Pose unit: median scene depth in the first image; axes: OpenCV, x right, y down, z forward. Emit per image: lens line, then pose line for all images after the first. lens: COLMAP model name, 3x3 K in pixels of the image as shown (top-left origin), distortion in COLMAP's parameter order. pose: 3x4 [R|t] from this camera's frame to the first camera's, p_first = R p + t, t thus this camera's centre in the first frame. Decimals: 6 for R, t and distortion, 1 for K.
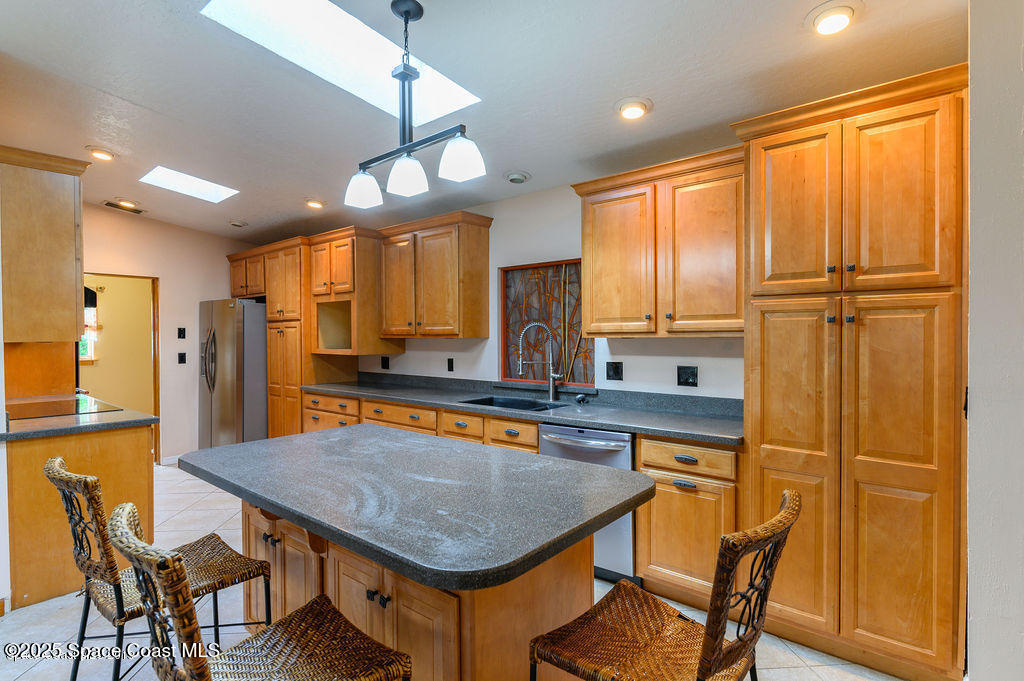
lens RADIAL K [[514.9, 0, 512.0], [0, 514.9, 340.5], [0, 0, 1]] dist [0.002151, 0.000215]
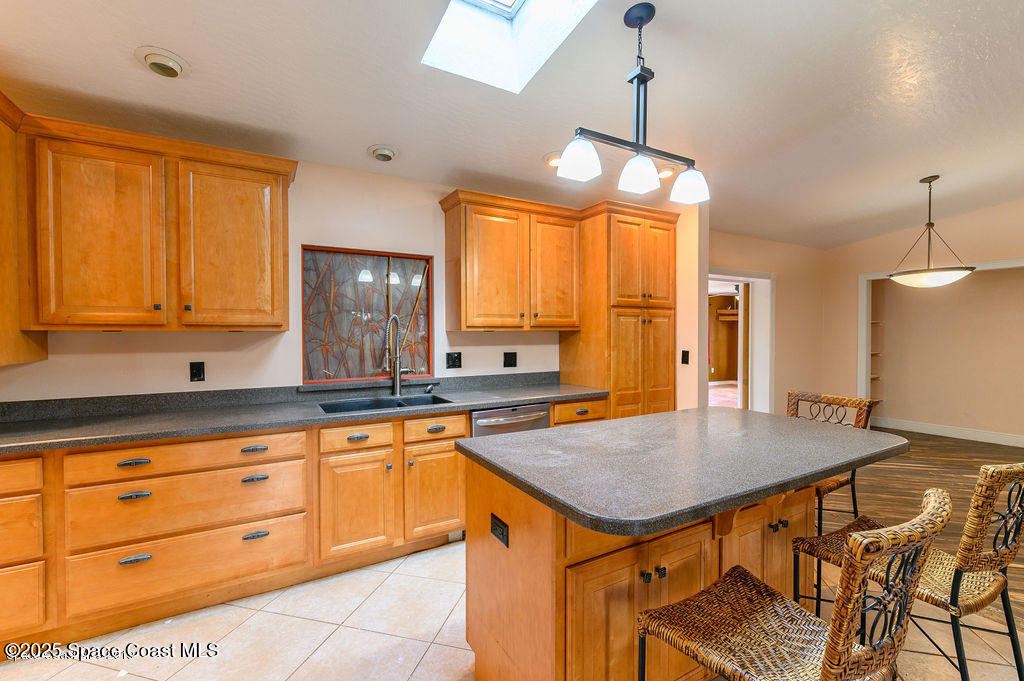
lens RADIAL K [[431.1, 0, 512.0], [0, 431.1, 340.5], [0, 0, 1]] dist [-0.001482, -0.000084]
pose [[0.349639, -0.016952, 0.936731, -0.656892], [0.007028, 0.999856, 0.015471, 0.001400], [-0.936858, 0.001174, 0.349708, 0.551574]]
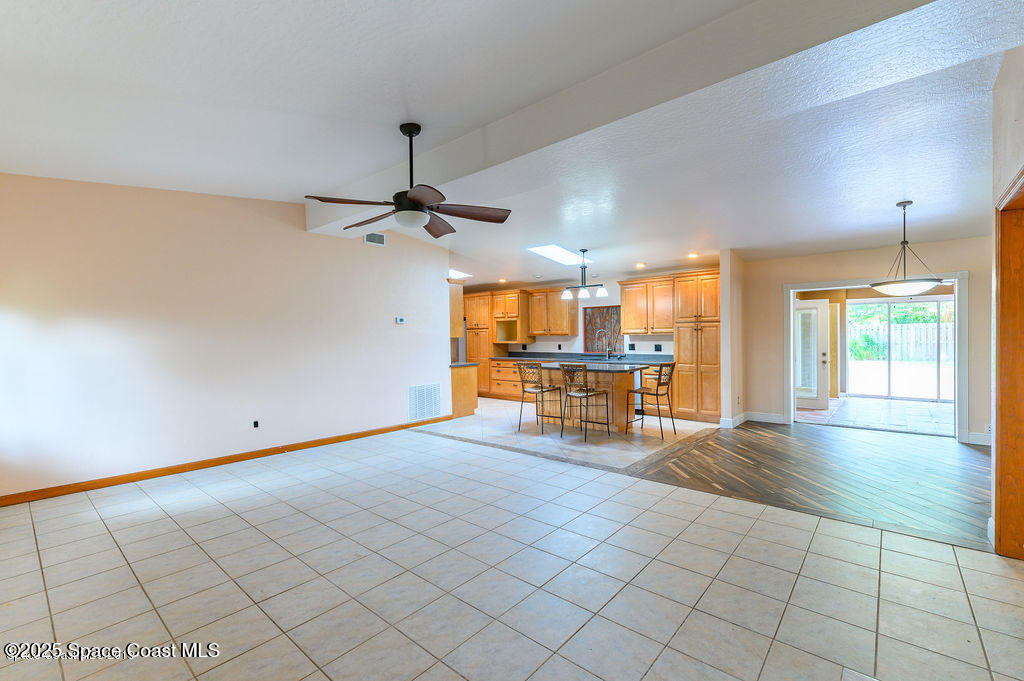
lens RADIAL K [[442.1, 0, 512.0], [0, 442.1, 340.5], [0, 0, 1]] dist [0.002575, 0.000221]
pose [[0.999945, -0.007570, -0.007214, -0.426703], [0.007589, 0.999967, 0.002727, 0.012699], [0.007193, -0.002782, 0.999970, -1.375597]]
